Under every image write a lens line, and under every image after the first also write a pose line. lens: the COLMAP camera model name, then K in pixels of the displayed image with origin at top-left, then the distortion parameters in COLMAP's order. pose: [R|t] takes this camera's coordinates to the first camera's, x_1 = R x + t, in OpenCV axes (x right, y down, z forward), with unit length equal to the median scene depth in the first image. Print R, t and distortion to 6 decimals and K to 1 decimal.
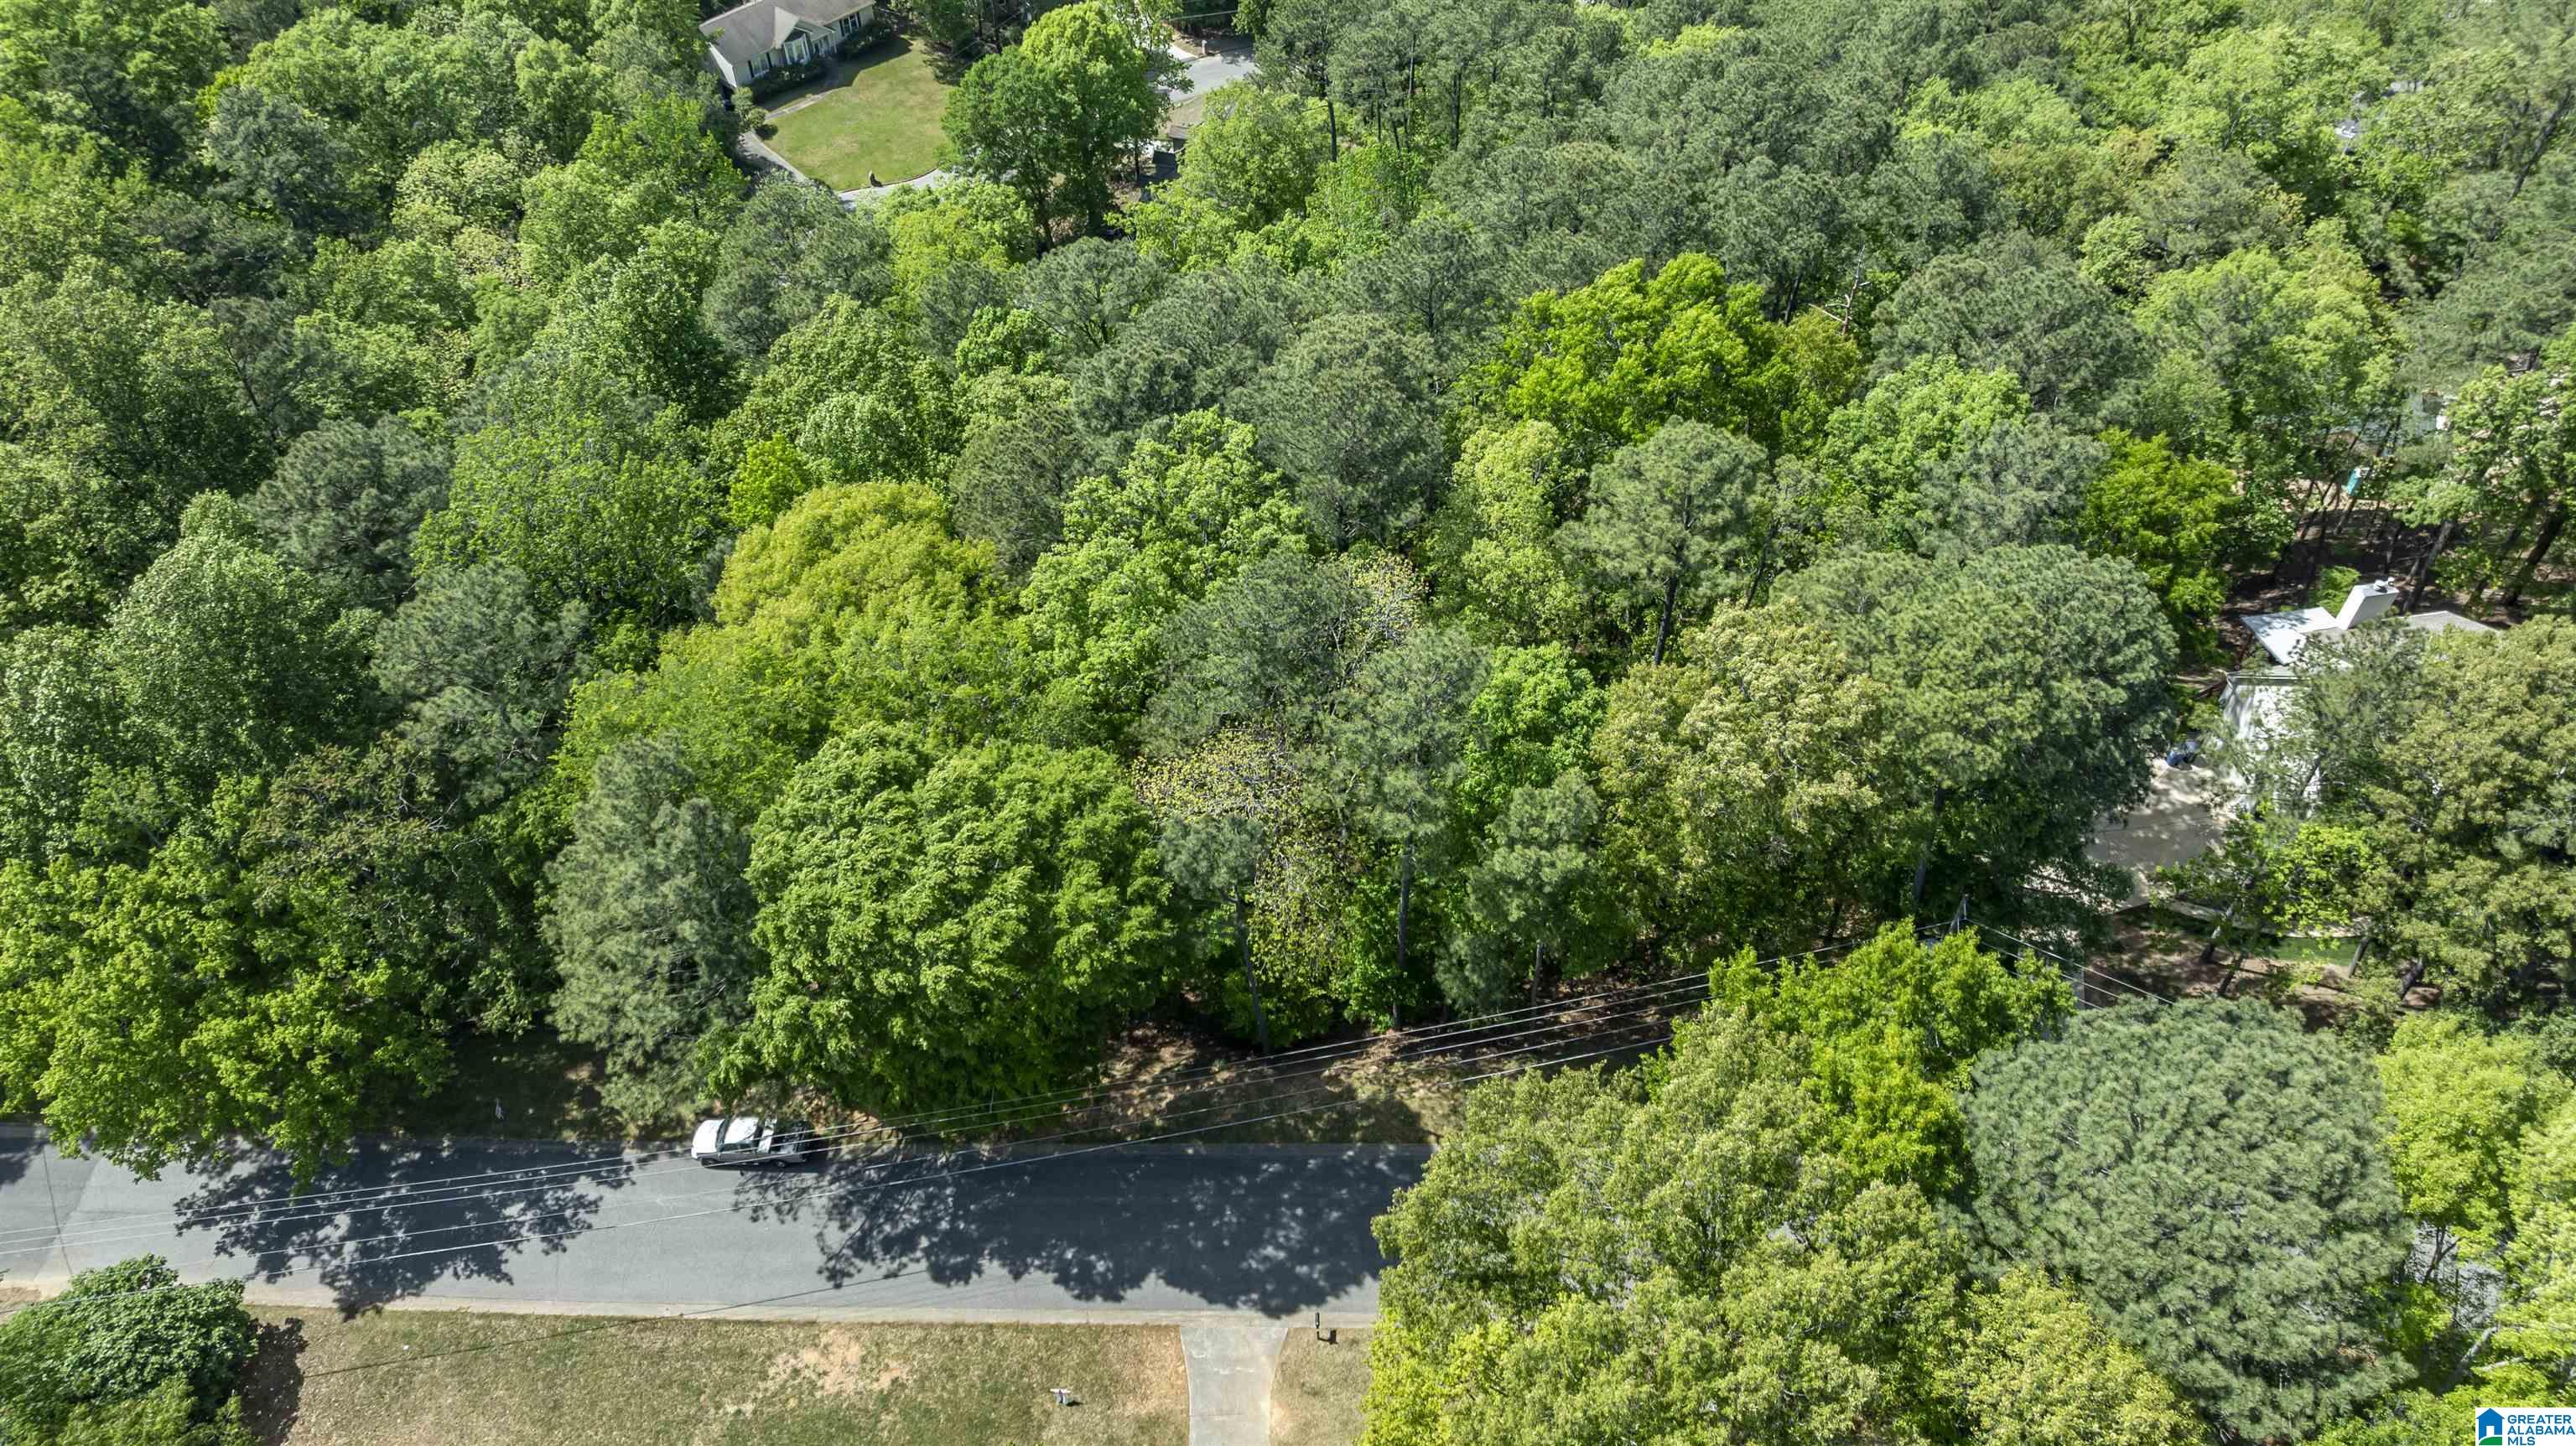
lens RADIAL K [[1819.1, 0, 1294.4], [0, 1819.1, 714.5], [0, 0, 1]] dist [-0.056472, 0.080593]
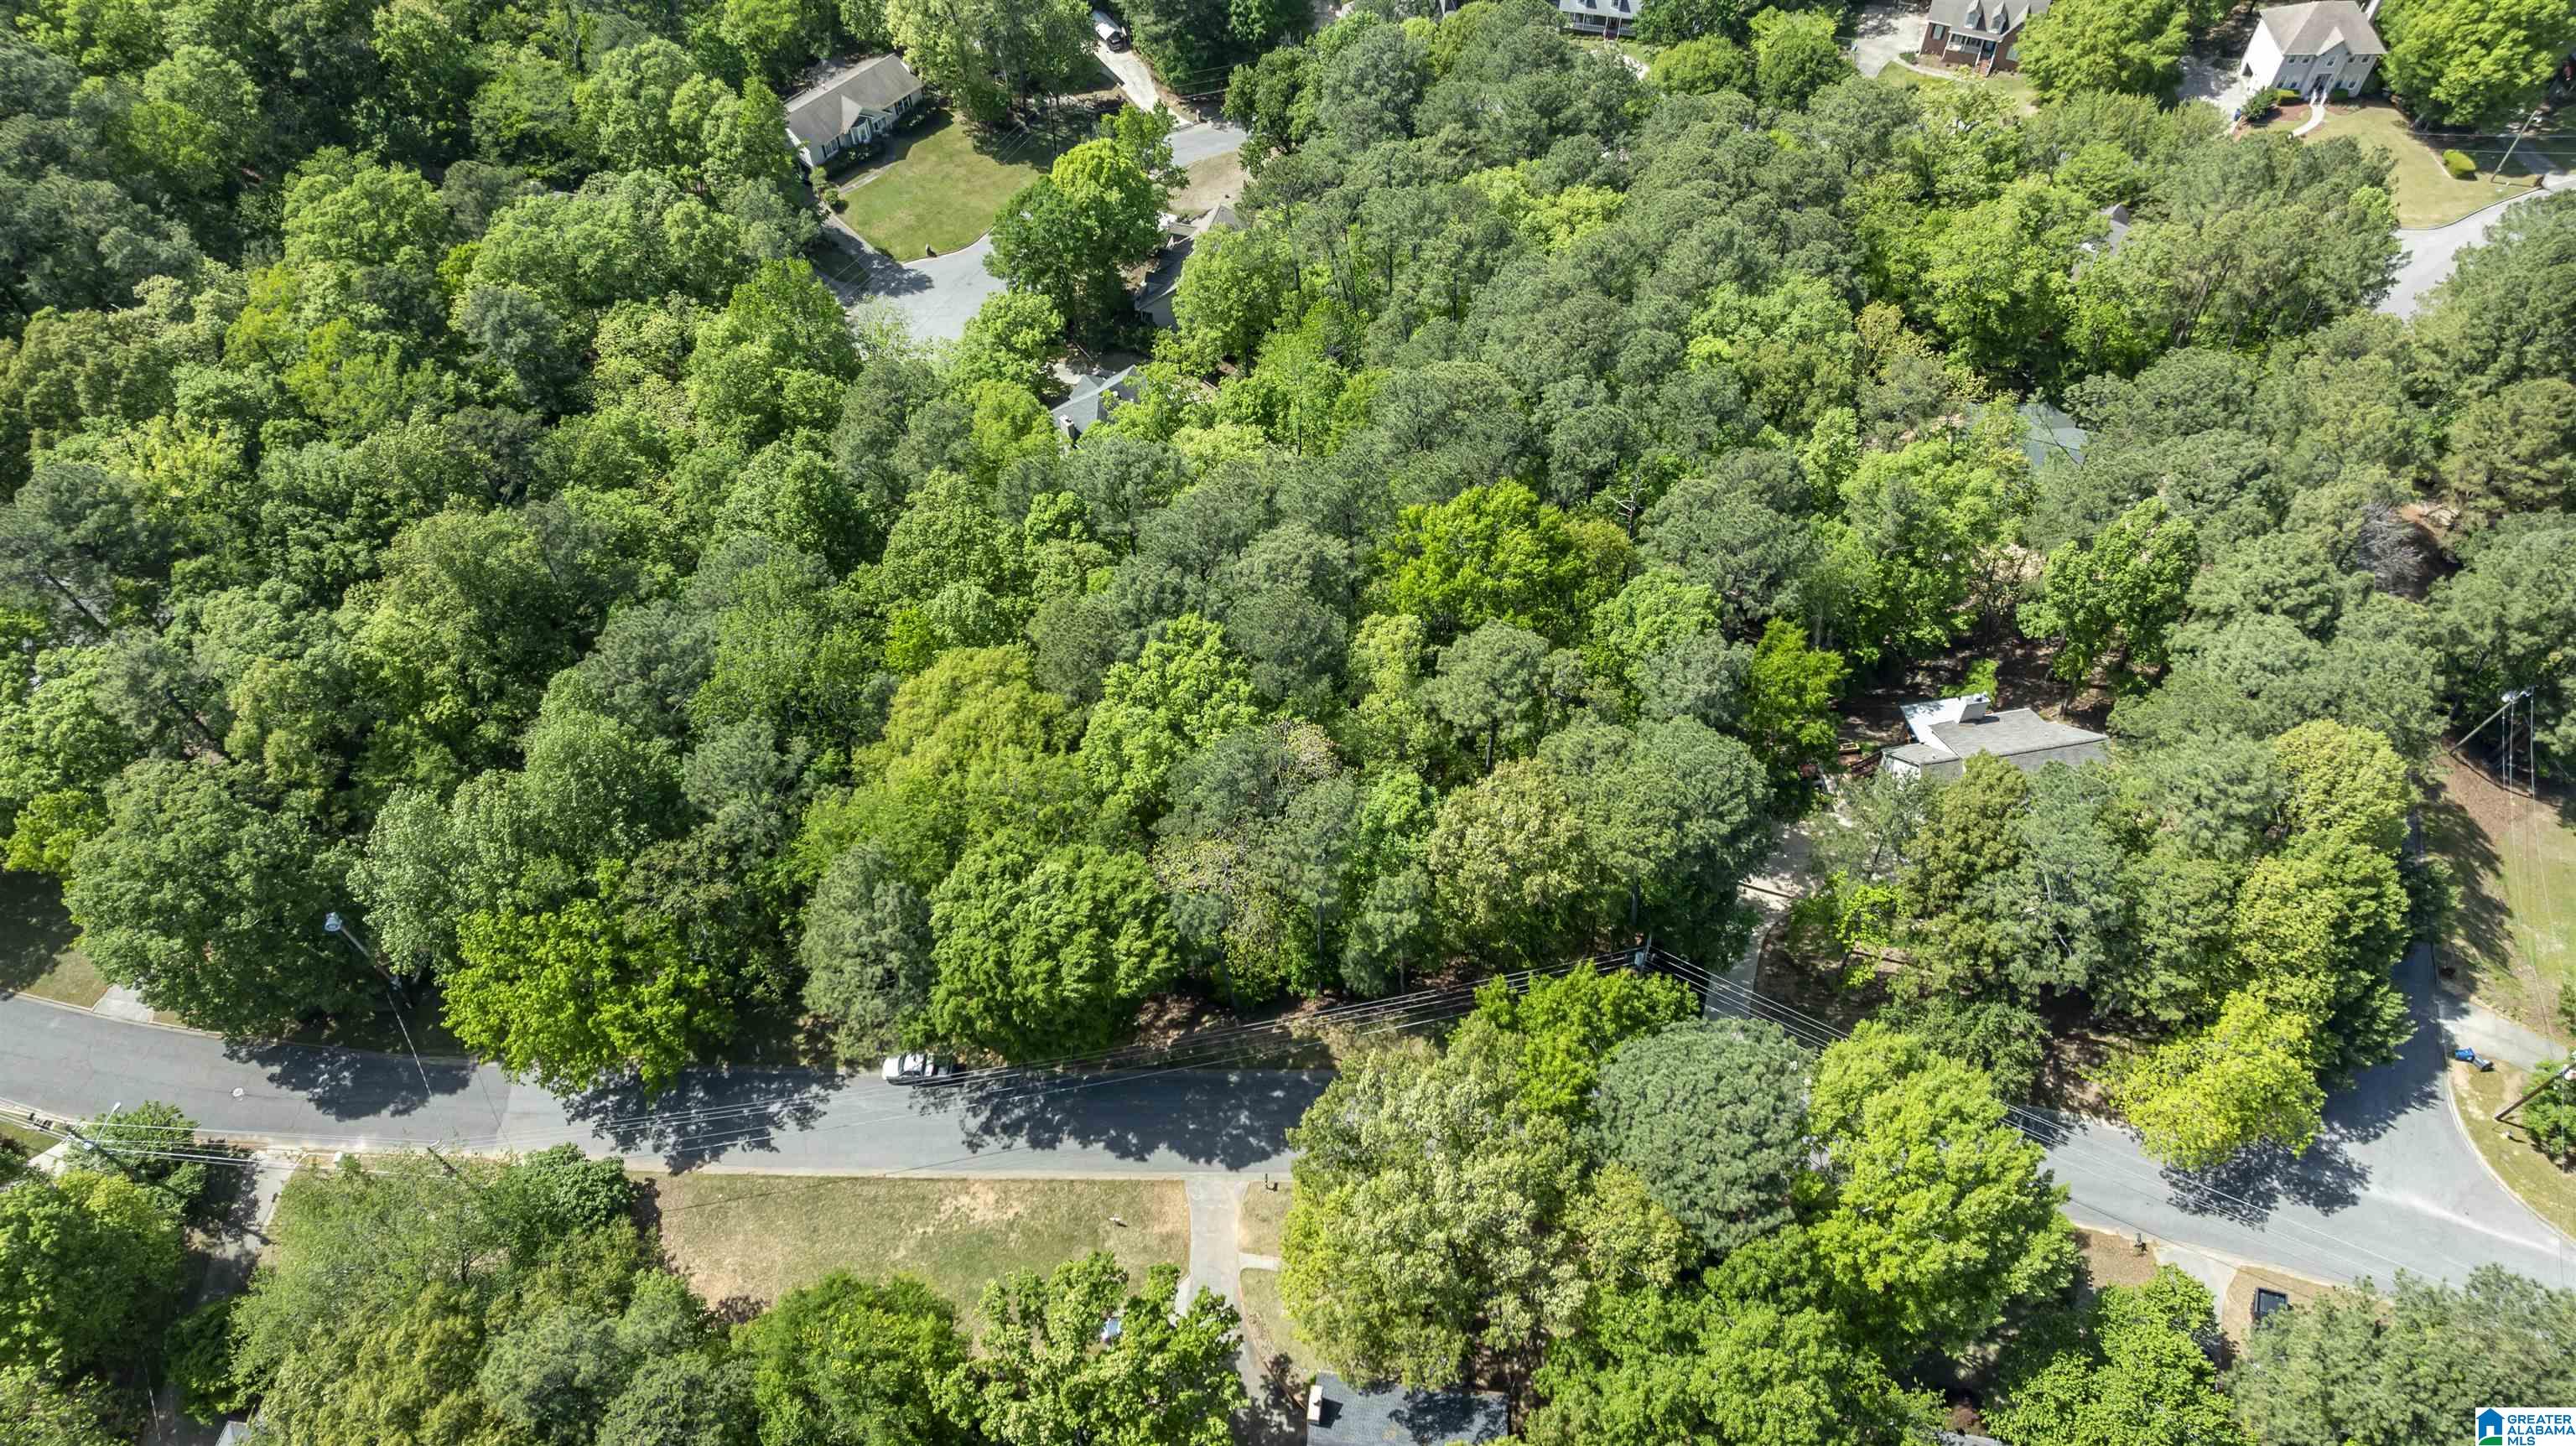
lens RADIAL K [[1797.3, 0, 1288.0], [0, 1797.3, 723.0], [0, 0, 1]] dist [-0.001309, -0.000298]
pose [[0.999936, -0.005922, -0.009686, 0.049274], [0.006895, 0.994582, 0.103725, -0.250128], [0.009019, -0.103785, 0.994559, -0.598114]]
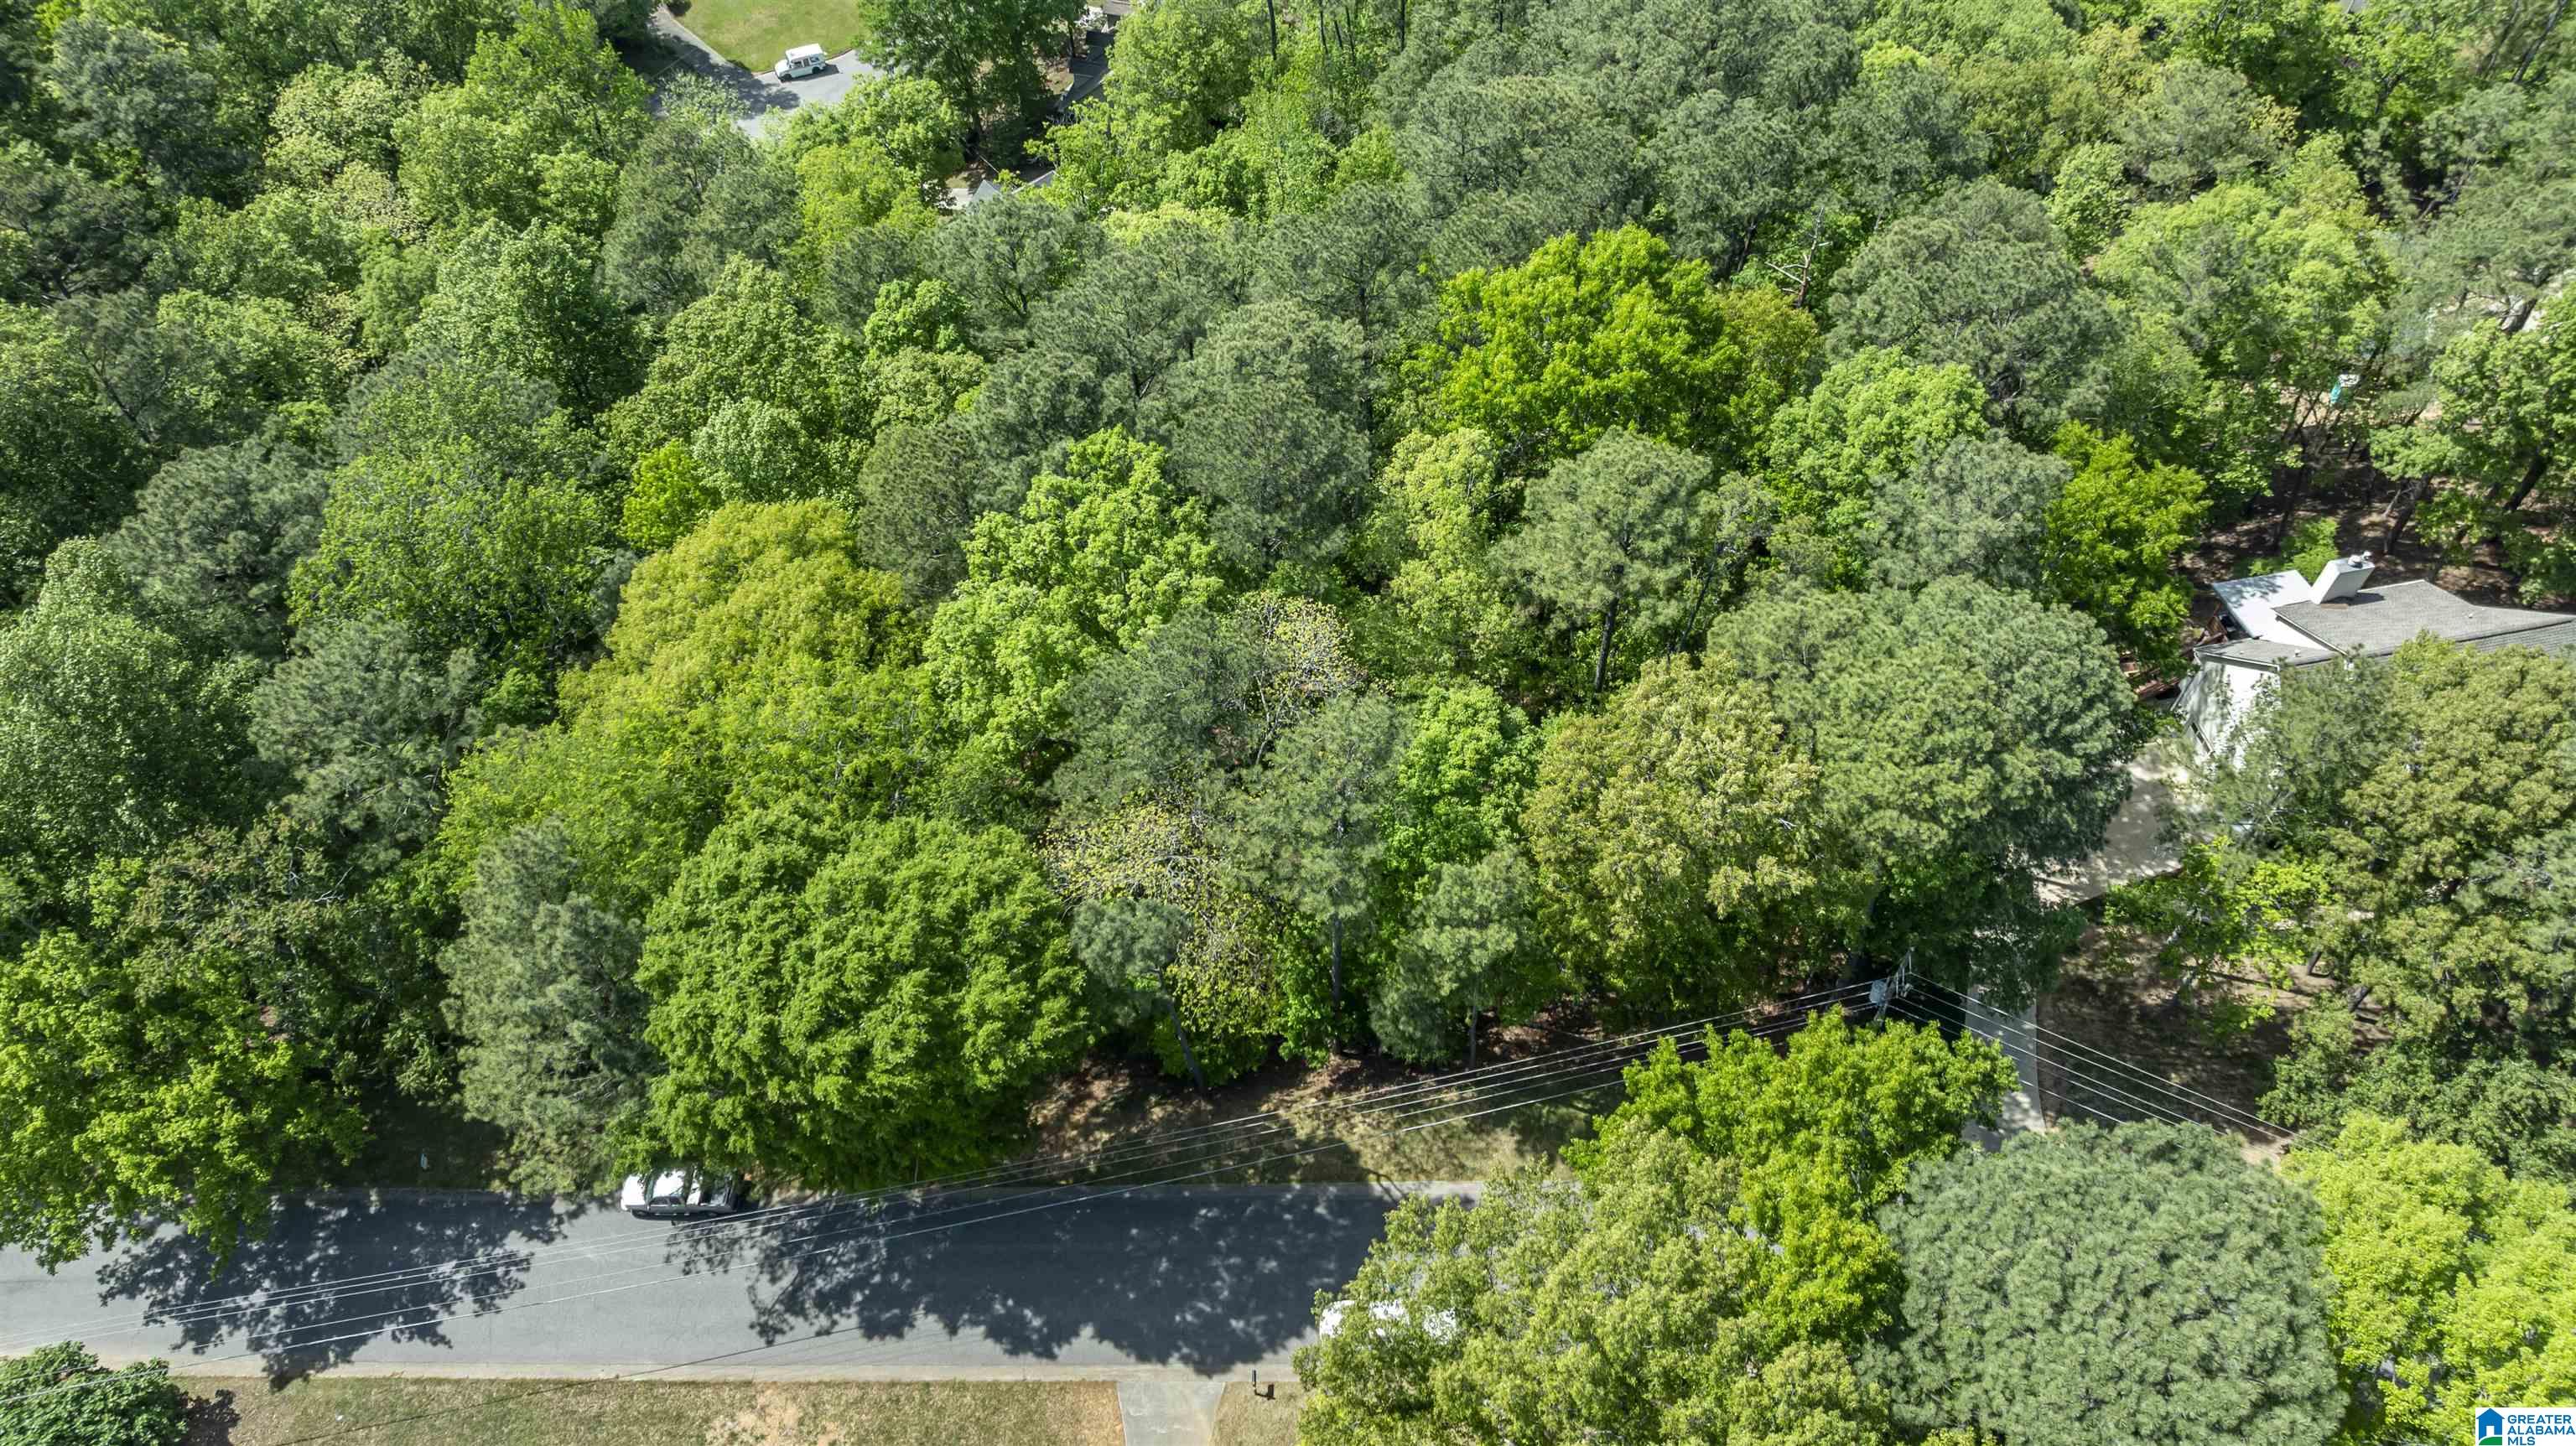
lens RADIAL K [[1819.1, 0, 1294.4], [0, 1819.1, 714.5], [0, 0, 1]] dist [-0.056472, 0.080593]
pose [[0.999687, -0.024436, 0.005303, 0.037055], [0.023697, 0.993544, 0.110943, -0.131355], [-0.007980, -0.110783, 0.993813, 0.050874]]
